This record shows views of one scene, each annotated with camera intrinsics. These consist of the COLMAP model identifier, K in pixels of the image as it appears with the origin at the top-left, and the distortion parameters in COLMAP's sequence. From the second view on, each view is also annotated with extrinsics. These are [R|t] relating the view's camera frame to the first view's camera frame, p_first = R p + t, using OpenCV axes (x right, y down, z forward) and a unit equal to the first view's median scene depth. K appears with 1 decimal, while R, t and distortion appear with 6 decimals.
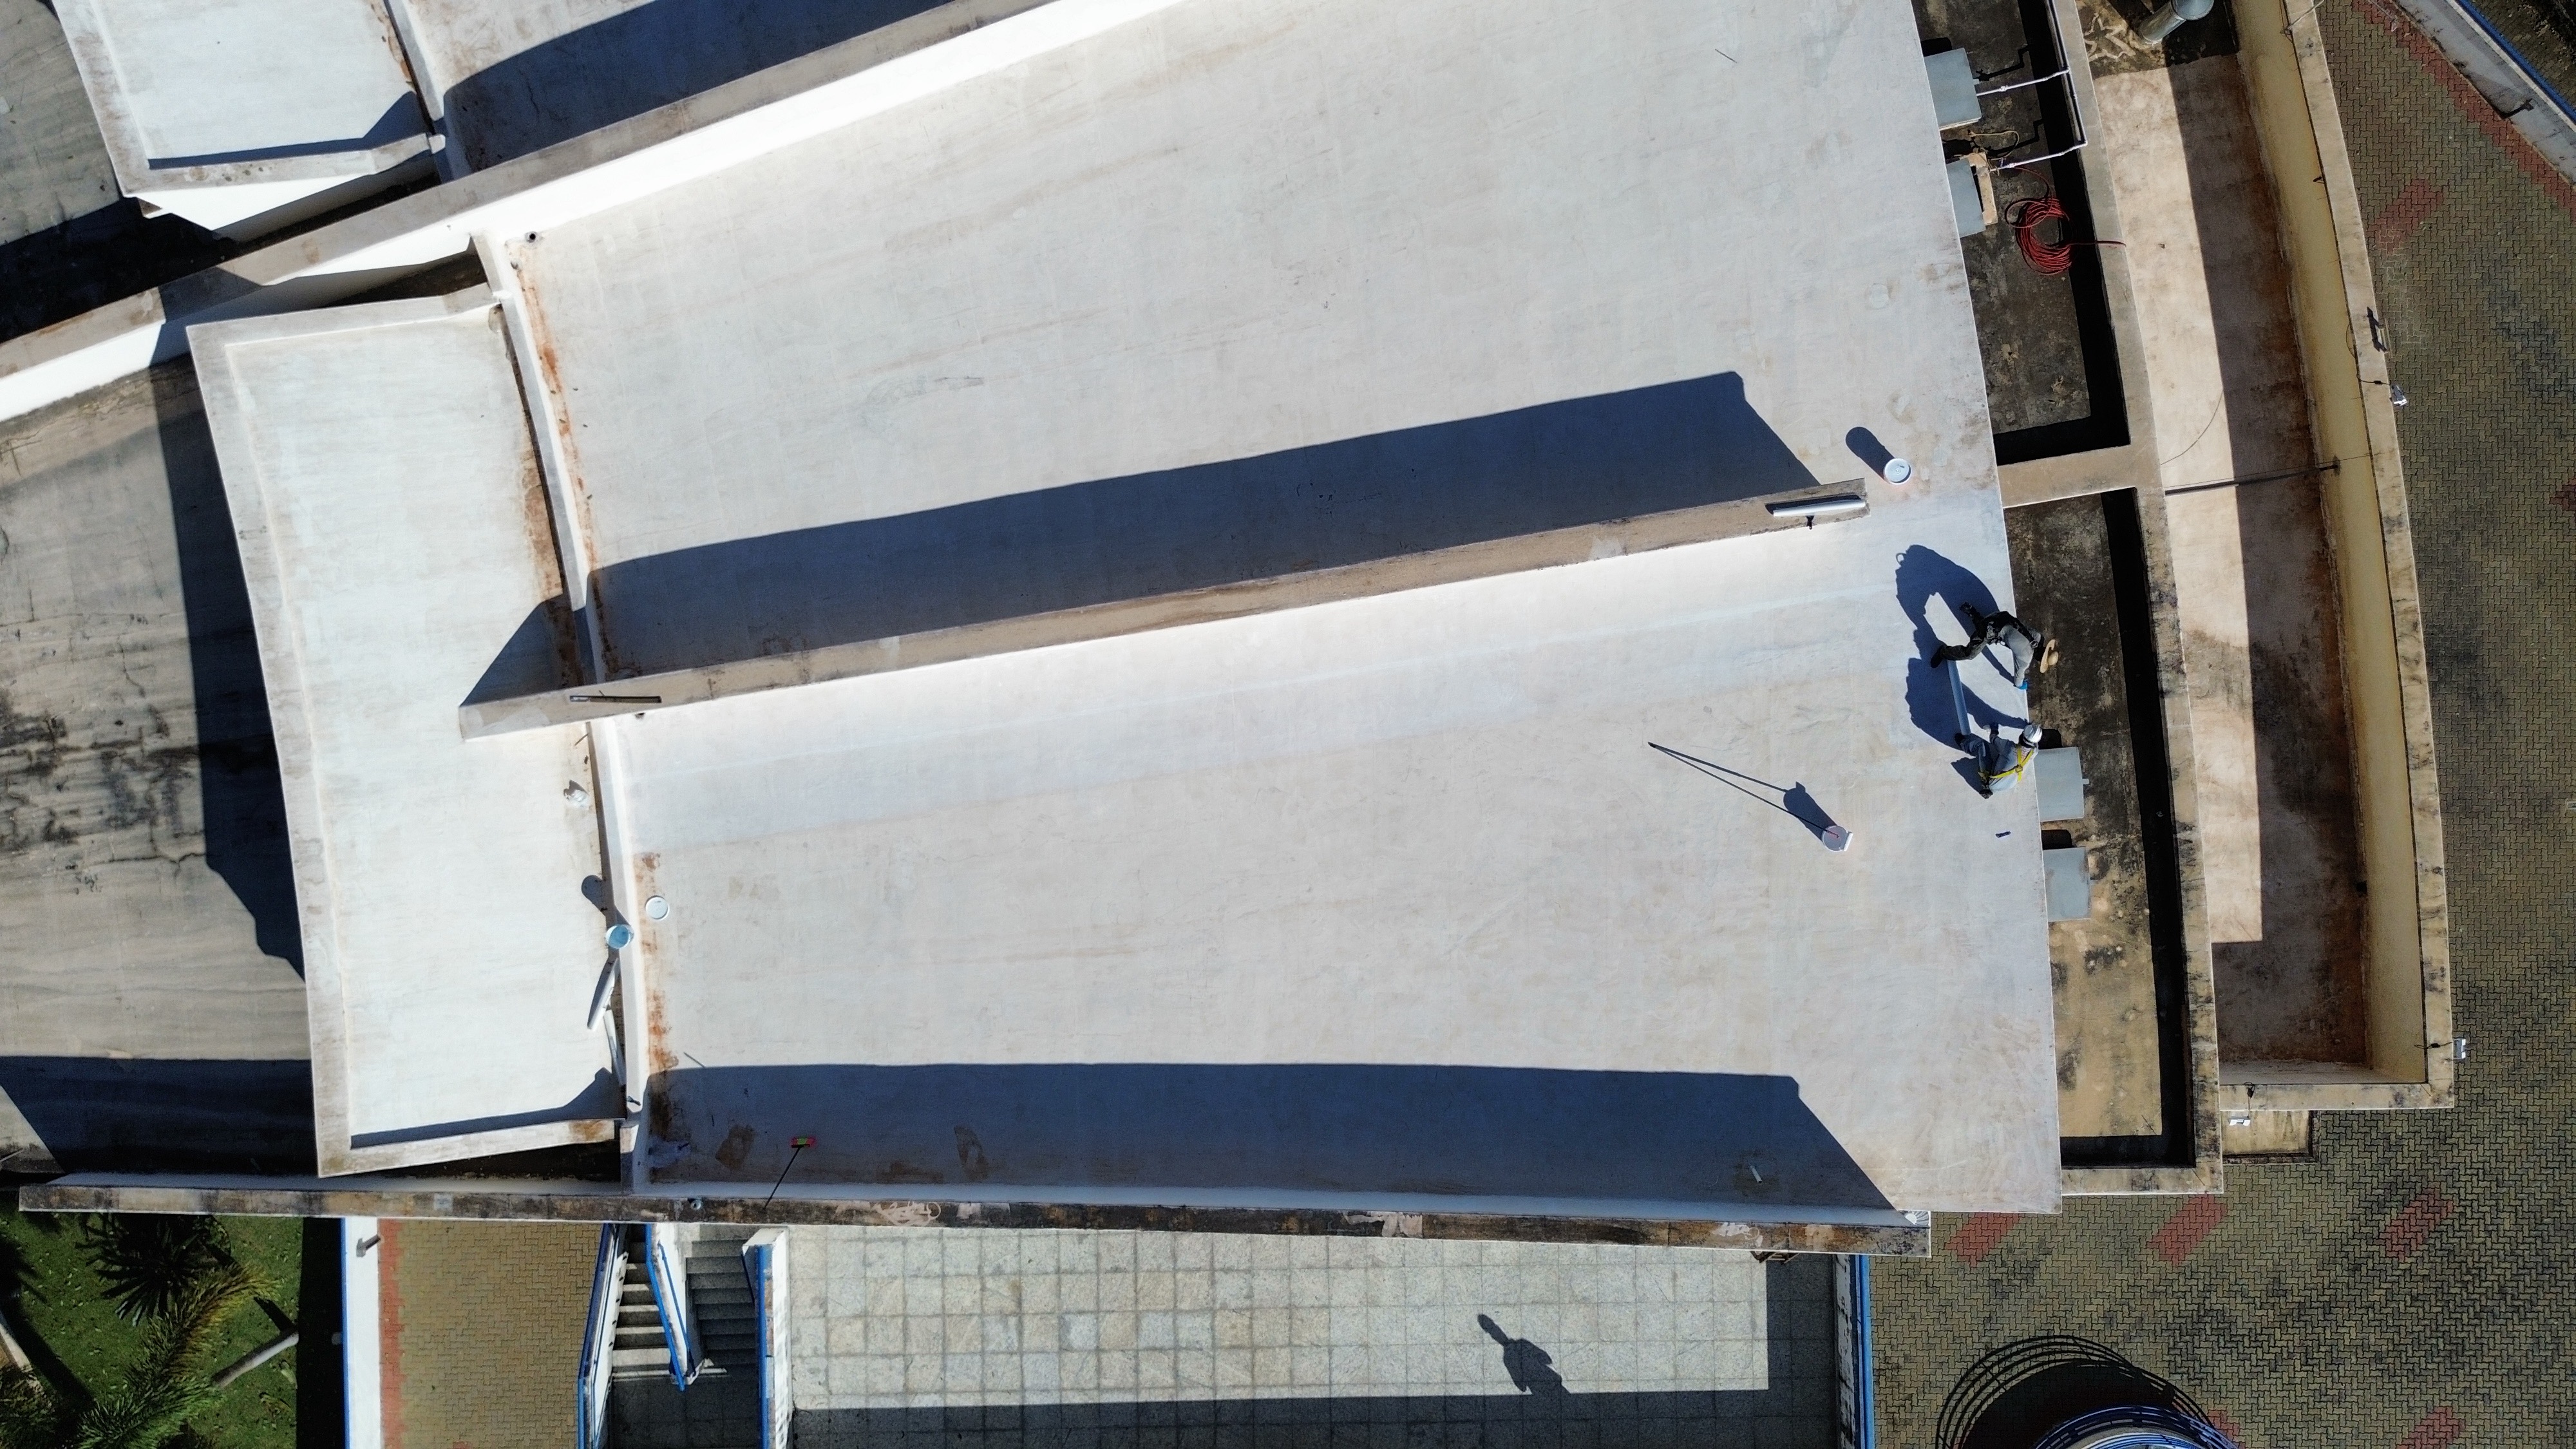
lens RADIAL K [[1825.0, 0, 1294.5], [0, 1825.0, 715.9], [0, 0, 1]] dist [0.069420, -0.070278]
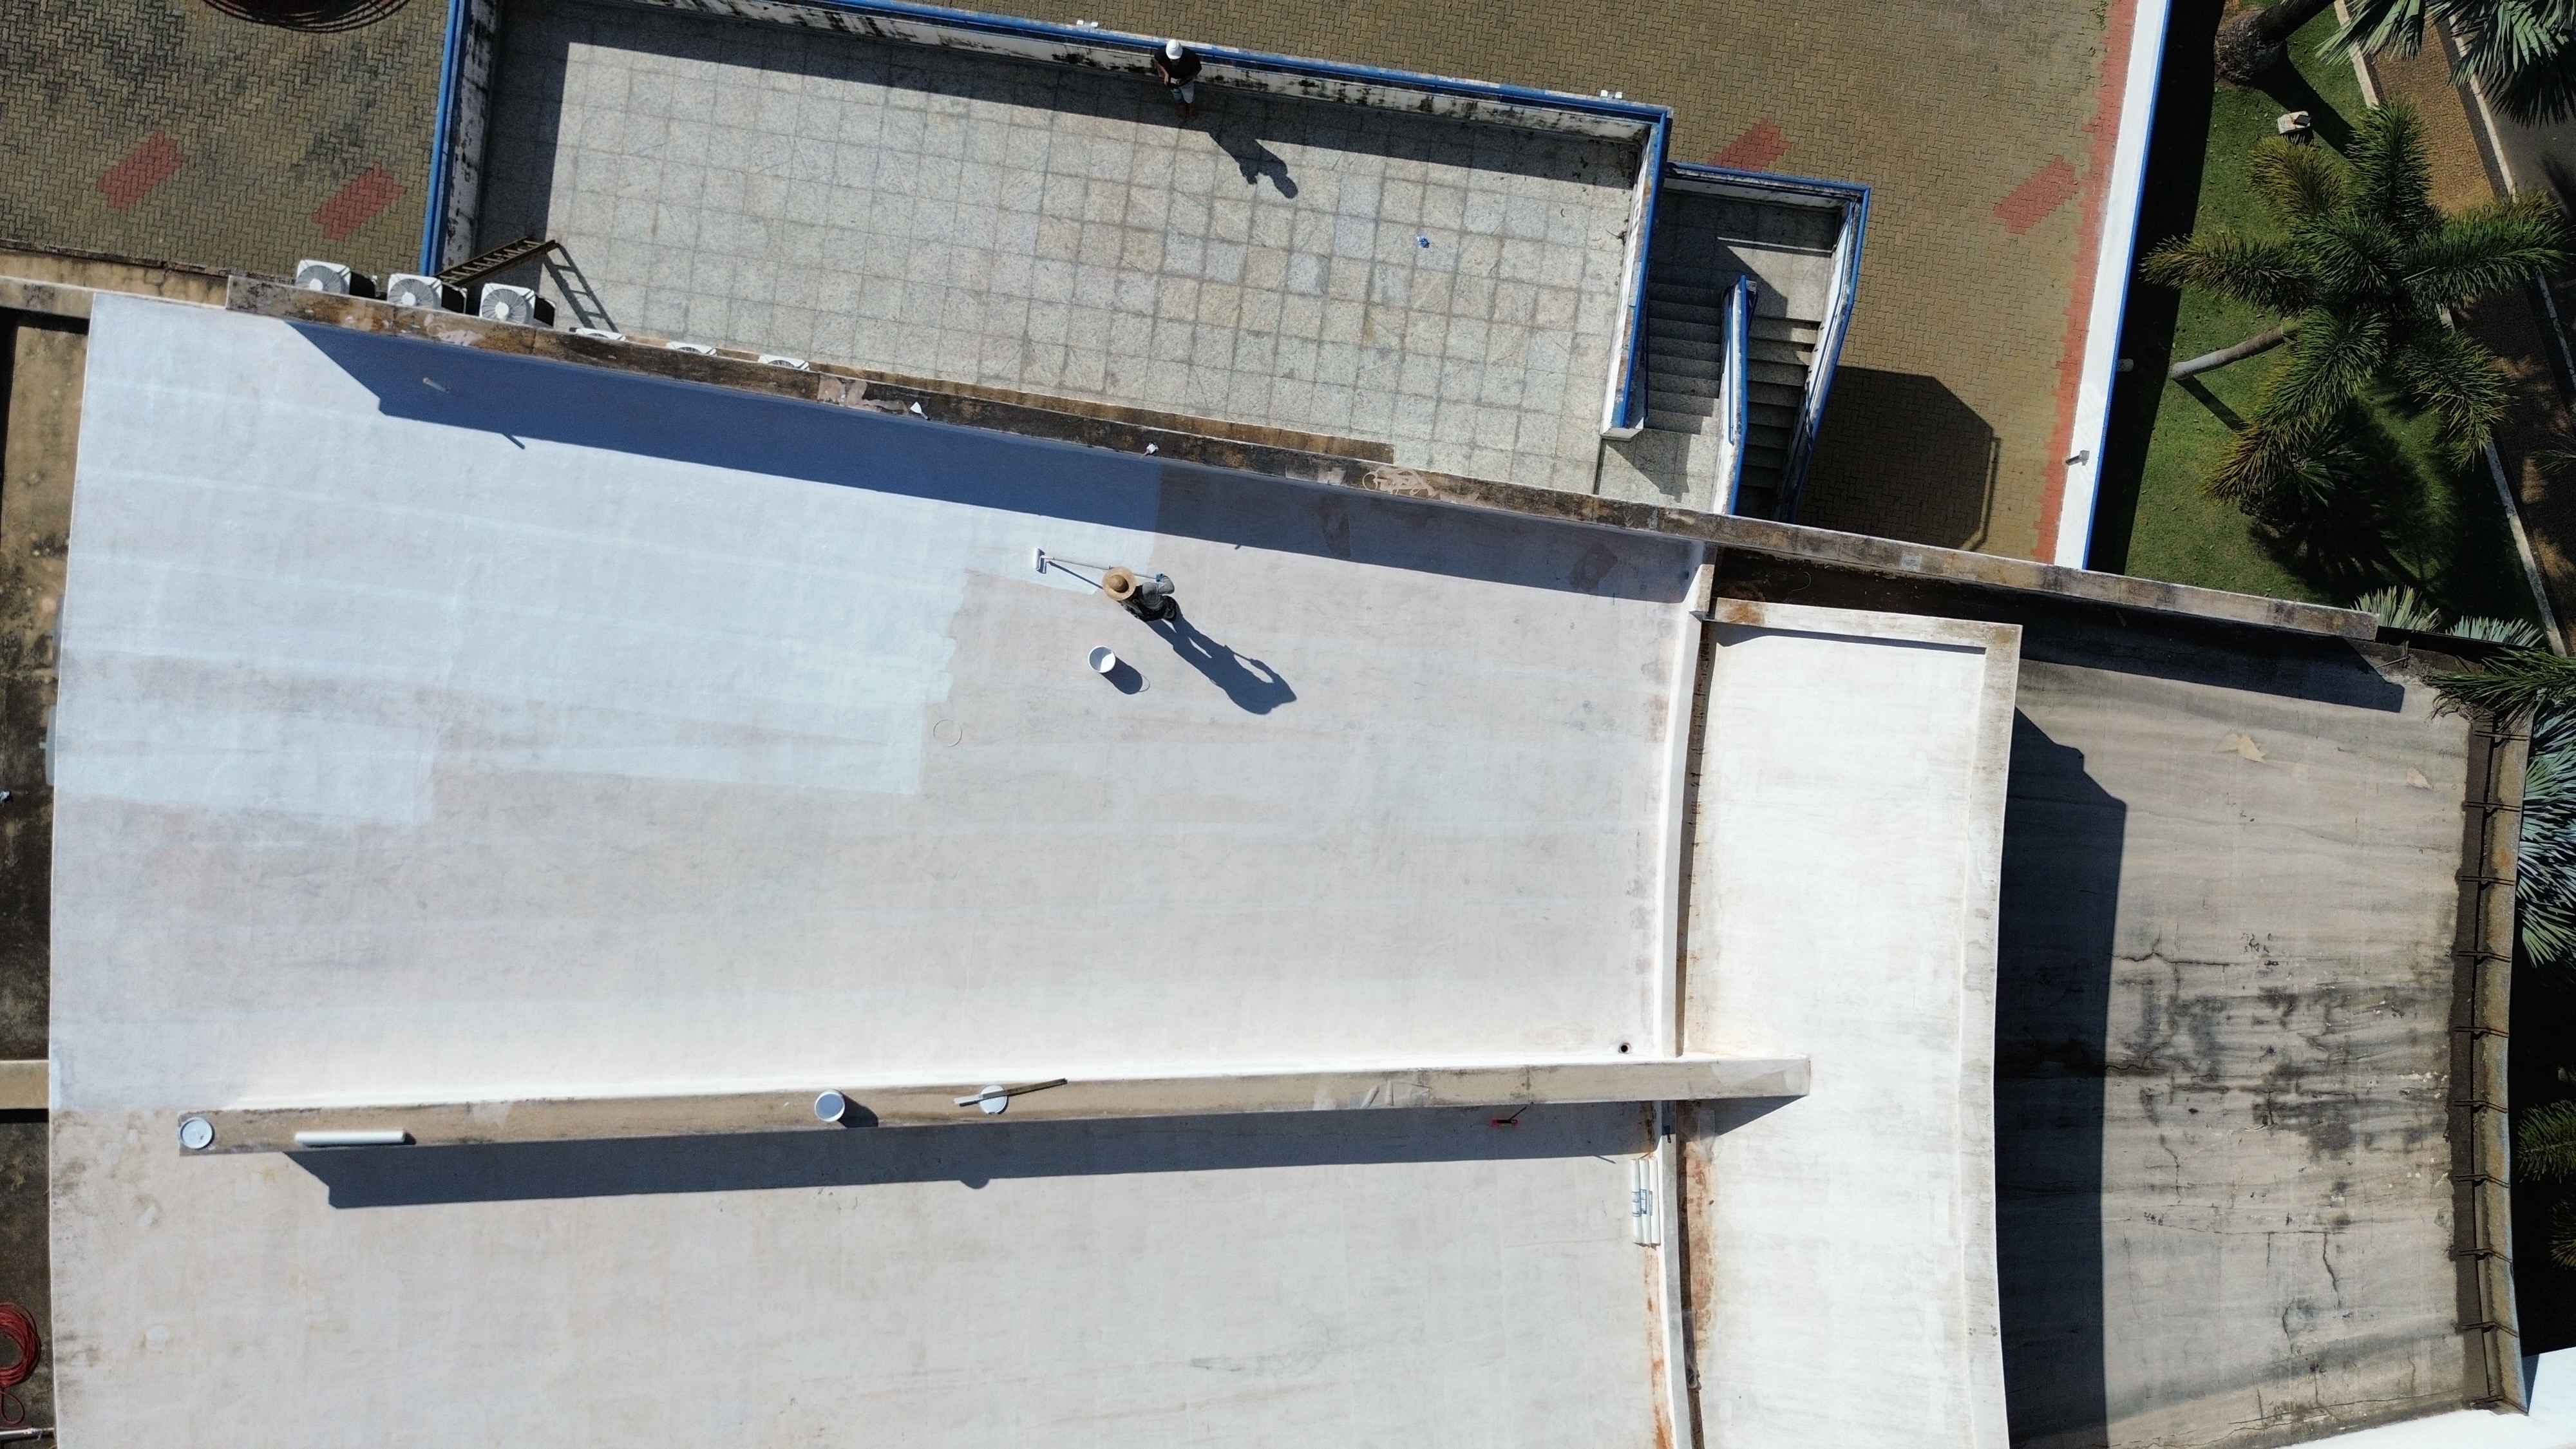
lens RADIAL K [[1825.0, 0, 1291.9], [0, 1825.0, 722.2], [0, 0, 1]] dist [0.069420, -0.070278]
pose [[-0.988411, -0.151306, -0.012296, -0.159478], [0.151559, -0.988176, -0.023216, 0.160278], [-0.008638, -0.024811, 0.999655, 0.092347]]
